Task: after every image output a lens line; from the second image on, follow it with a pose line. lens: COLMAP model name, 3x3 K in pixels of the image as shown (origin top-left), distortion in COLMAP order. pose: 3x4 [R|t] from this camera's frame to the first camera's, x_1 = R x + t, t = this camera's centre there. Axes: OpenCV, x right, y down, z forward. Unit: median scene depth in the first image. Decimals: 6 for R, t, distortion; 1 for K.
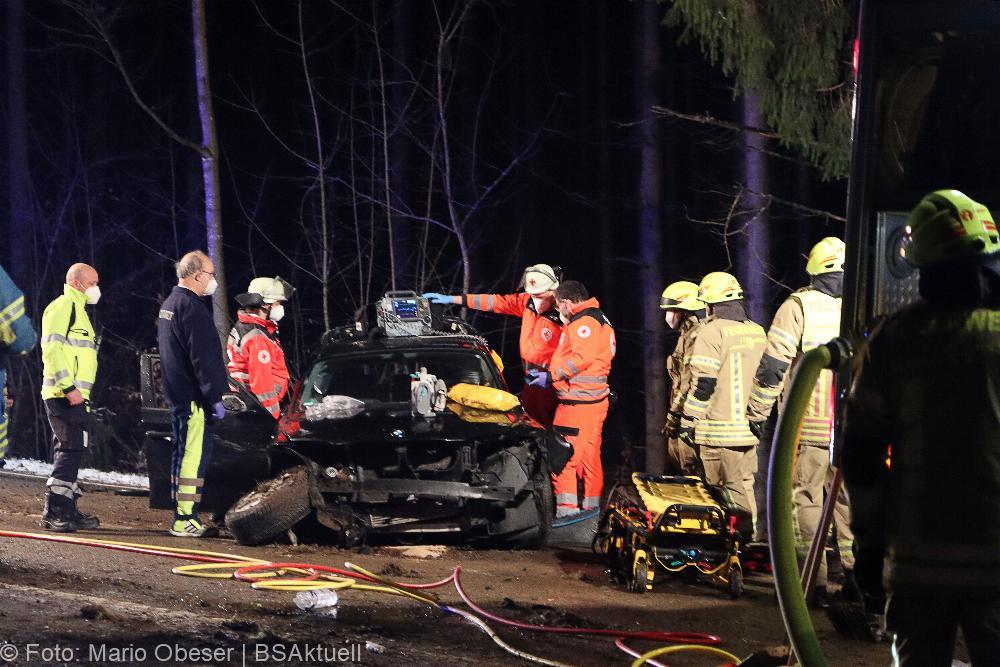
lens RADIAL K [[2539.8, 0, 500.0], [0, 2539.8, 333.5], [0, 0, 1]] dist [0.024669, 0.361716]
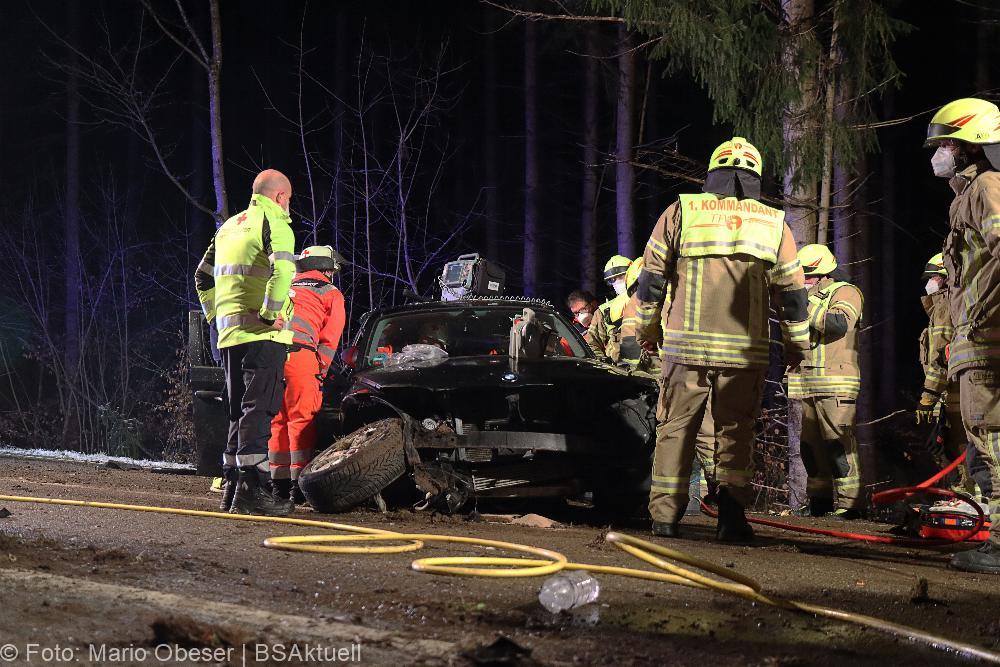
lens RADIAL K [[1303.4, 0, 496.2], [0, 1303.4, 350.4], [0, 0, 1]] dist [-0.003372, 0.000335]
pose [[0.992350, 0.010360, 0.123018, -0.096774], [-0.003625, 0.998488, -0.054844, 0.053280], [-0.123400, 0.053978, 0.990888, 0.565172]]
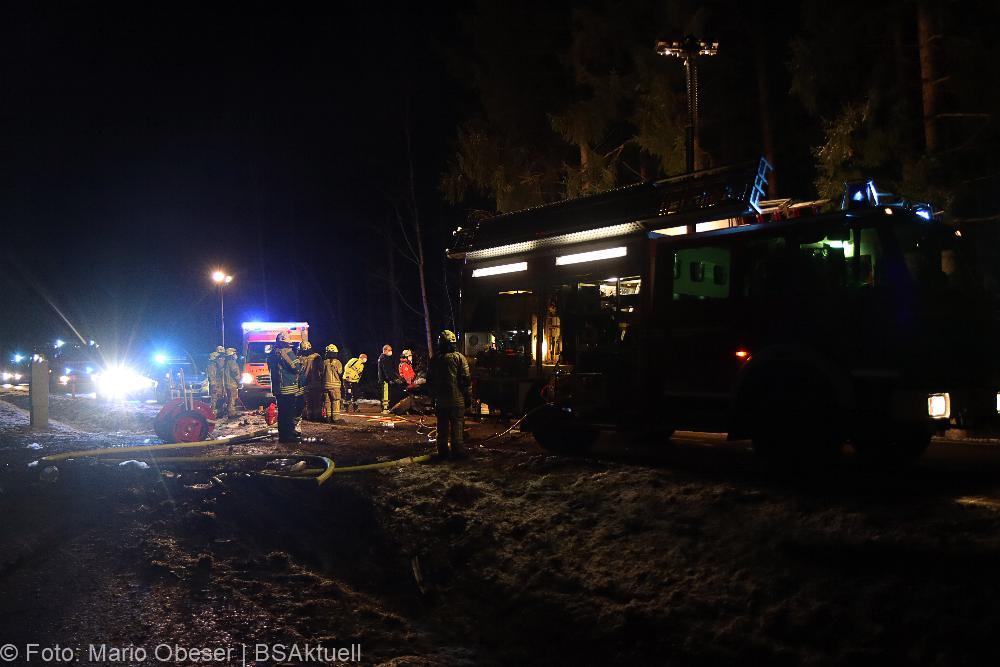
lens RADIAL K [[783.6, 0, 500.0], [0, 783.6, 333.5], [0, 0, 1]] dist [-0.001637, 0.002401]
pose [[0.994510, -0.046656, -0.093669, 0.190719], [0.043122, 0.998292, -0.039403, 0.007869], [0.095348, 0.035148, 0.994823, -0.253162]]
